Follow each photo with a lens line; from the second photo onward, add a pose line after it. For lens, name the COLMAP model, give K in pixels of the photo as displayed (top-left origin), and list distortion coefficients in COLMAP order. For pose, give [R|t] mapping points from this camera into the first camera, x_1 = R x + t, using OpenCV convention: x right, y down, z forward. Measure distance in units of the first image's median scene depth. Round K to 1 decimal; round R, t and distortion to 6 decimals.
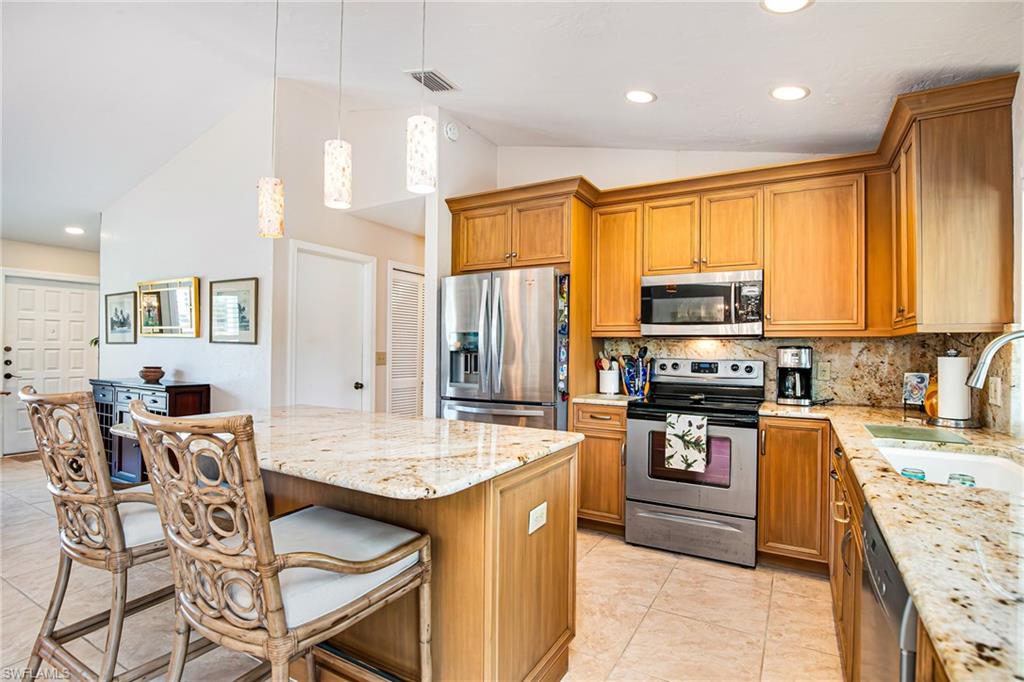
lens RADIAL K [[494.9, 0, 511.8], [0, 494.9, 346.8], [0, 0, 1]] dist [-0.036512, 0.004601]
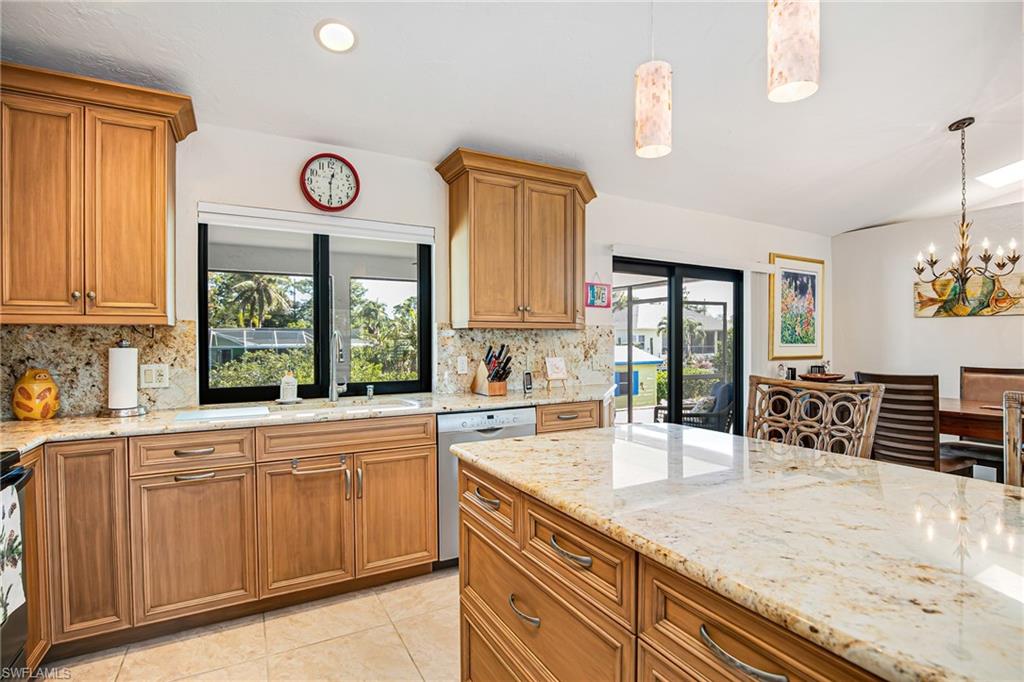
lens RADIAL K [[494.9, 0, 516.4], [0, 494.9, 343.7], [0, 0, 1]] dist [-0.036512, 0.004601]
pose [[-0.850160, -0.010507, 0.526419, -0.213103], [-0.005820, 0.999927, 0.010558, -0.002368], [-0.526492, 0.005912, -0.850160, 0.932365]]
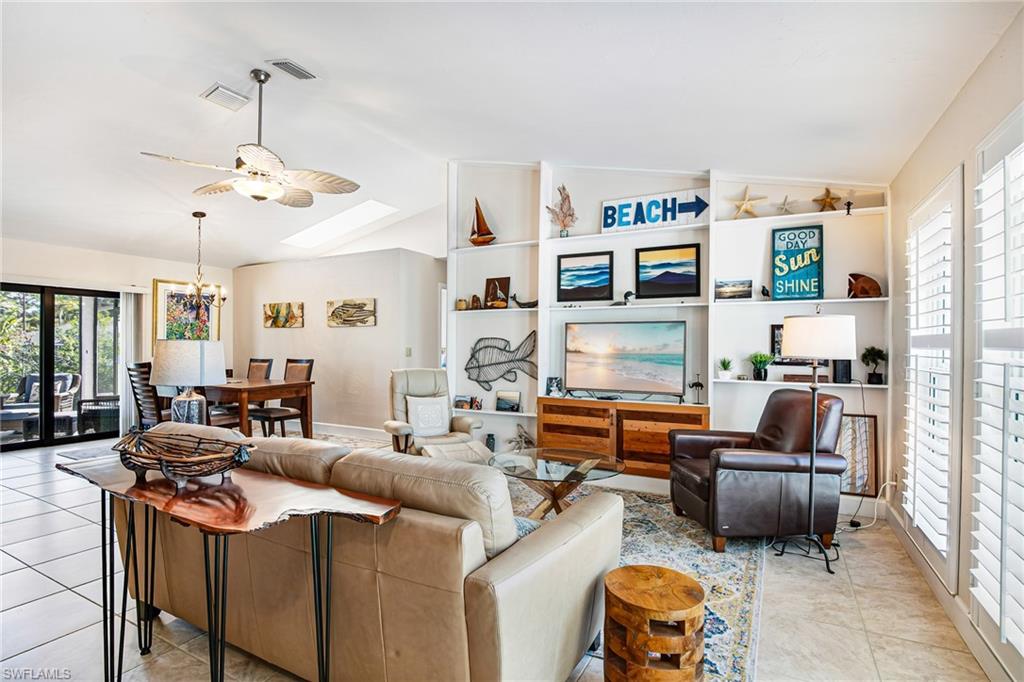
lens RADIAL K [[494.9, 0, 514.7], [0, 494.9, 343.3], [0, 0, 1]] dist [-0.036512, 0.004601]
pose [[-0.999443, -0.010570, -0.031639, -1.479378], [-0.010610, 0.999943, 0.001121, -0.014242], [0.031626, 0.001456, -0.999499, 1.333414]]
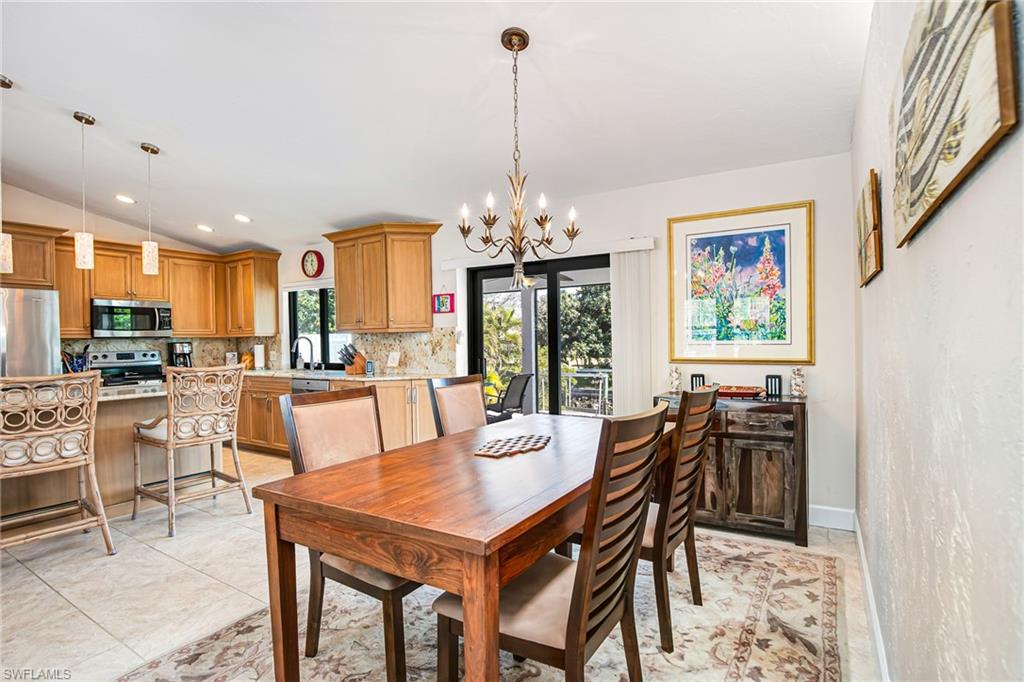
lens RADIAL K [[494.9, 0, 519.1], [0, 494.9, 342.4], [0, 0, 1]] dist [-0.036512, 0.004601]
pose [[0.036646, -0.013903, 0.999232, -1.172840], [0.014561, 0.999805, 0.013377, -0.006339], [-0.999222, 0.014060, 0.036841, -0.375046]]
